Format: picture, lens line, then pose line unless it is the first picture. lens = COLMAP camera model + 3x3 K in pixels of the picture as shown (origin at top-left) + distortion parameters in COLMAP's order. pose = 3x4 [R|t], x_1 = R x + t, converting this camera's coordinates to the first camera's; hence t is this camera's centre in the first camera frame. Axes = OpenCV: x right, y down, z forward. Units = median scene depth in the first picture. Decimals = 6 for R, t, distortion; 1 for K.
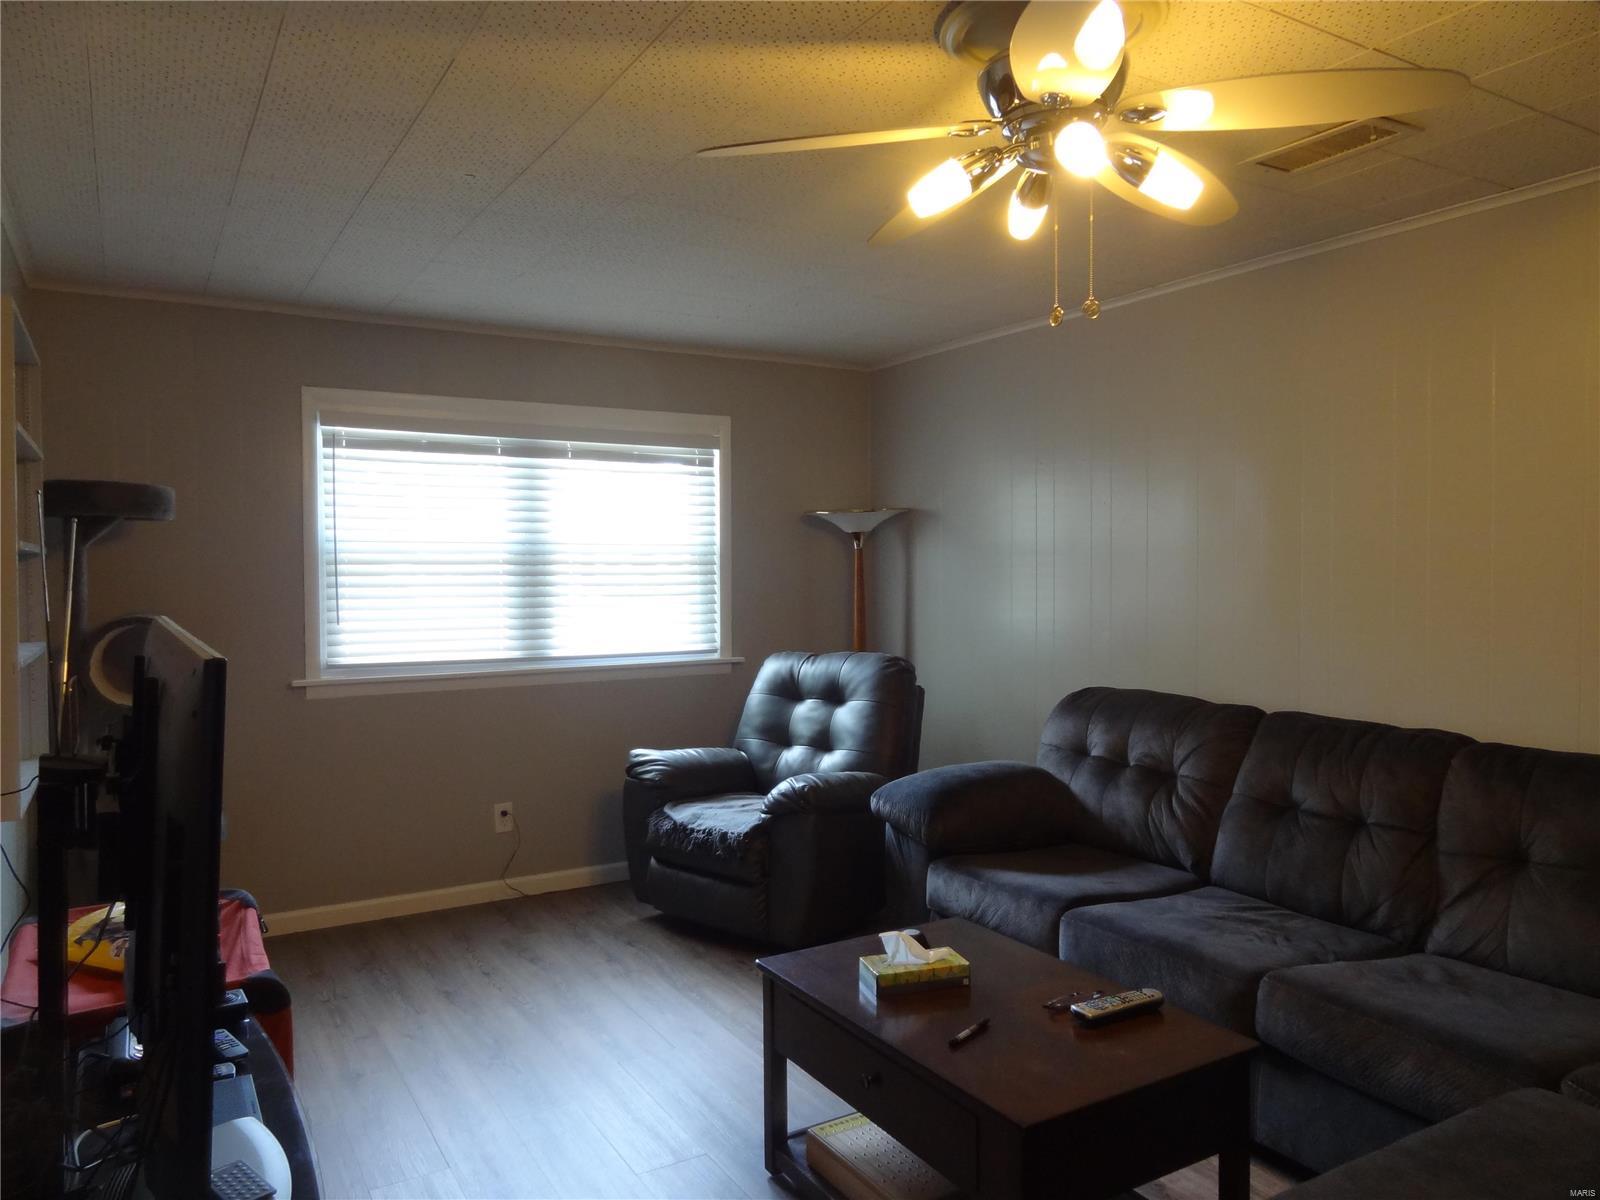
lens RADIAL K [[1115.0, 0, 799.1], [0, 1115.0, 597.3], [0, 0, 1]] dist [-0.006853, 0.006014]
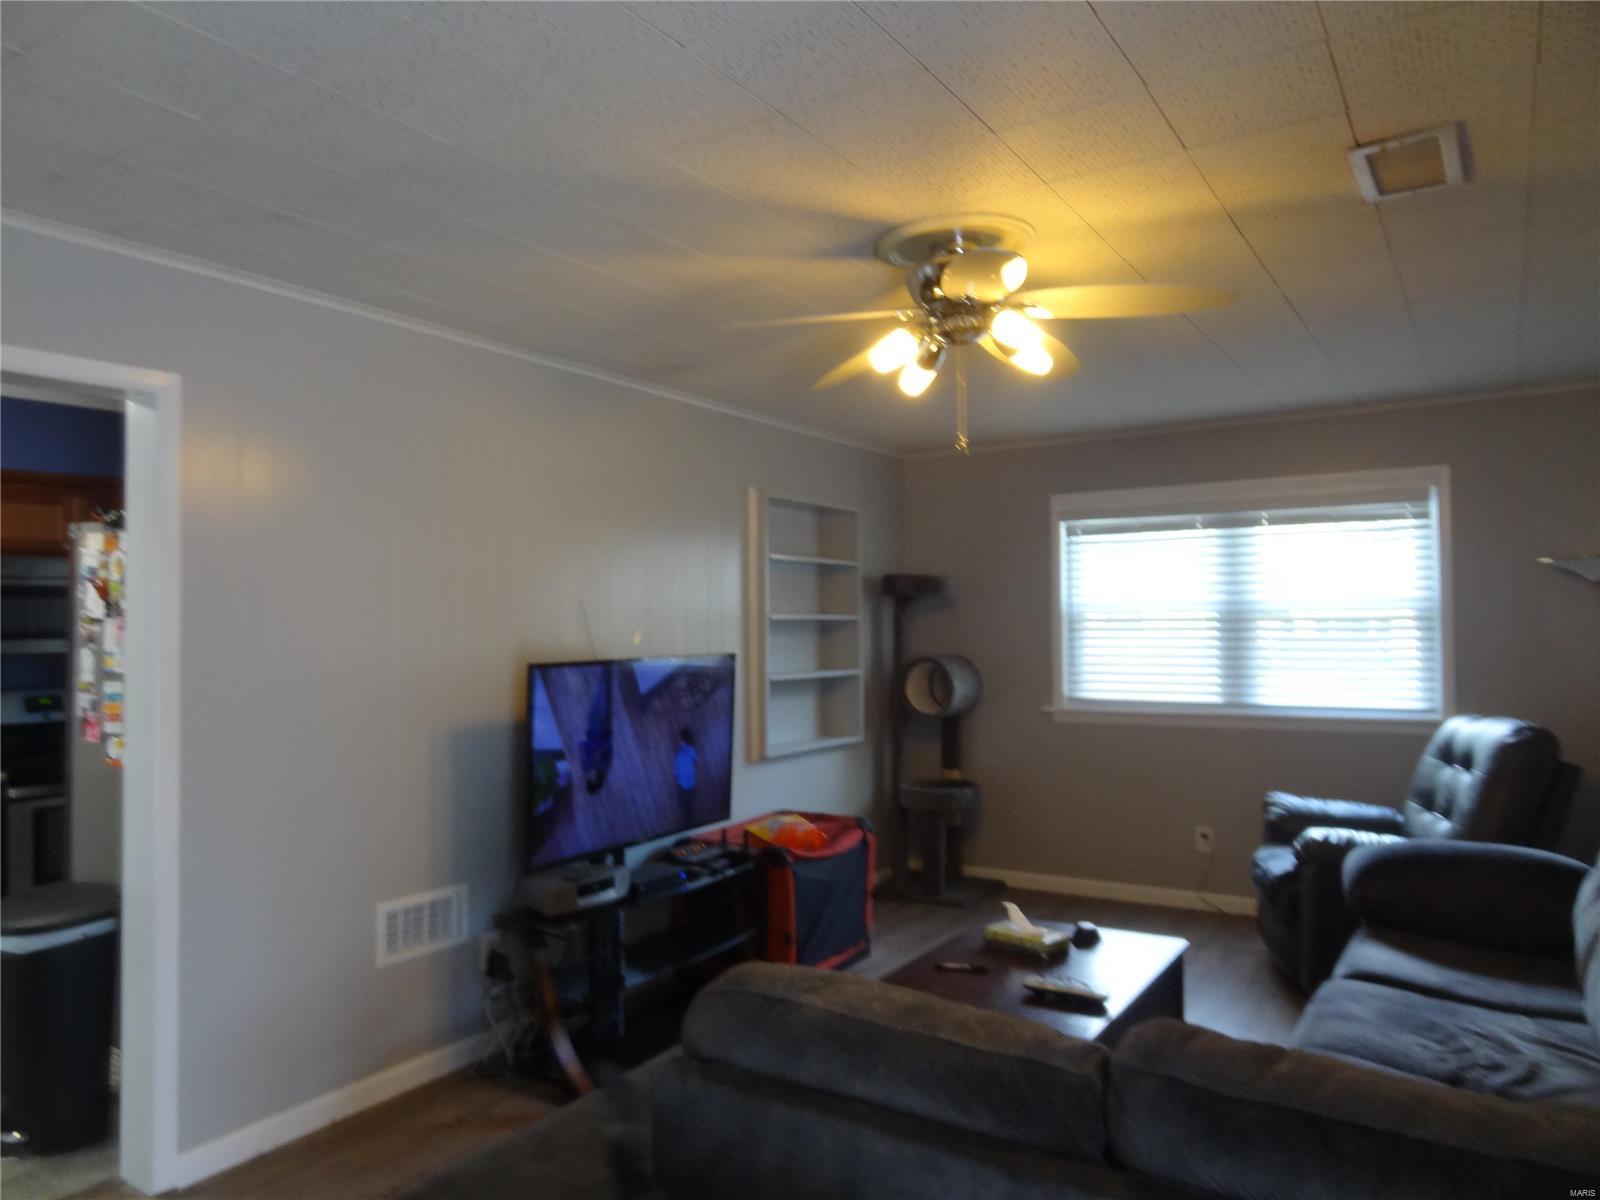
lens RADIAL K [[1115.0, 0, 797.7], [0, 1115.0, 601.3], [0, 0, 1]] dist [-0.006853, 0.006014]
pose [[0.446707, -0.022327, -0.894402, 0.591554], [-0.018190, 0.999255, -0.034029, -0.003326], [0.894495, 0.031470, 0.445968, 0.093103]]
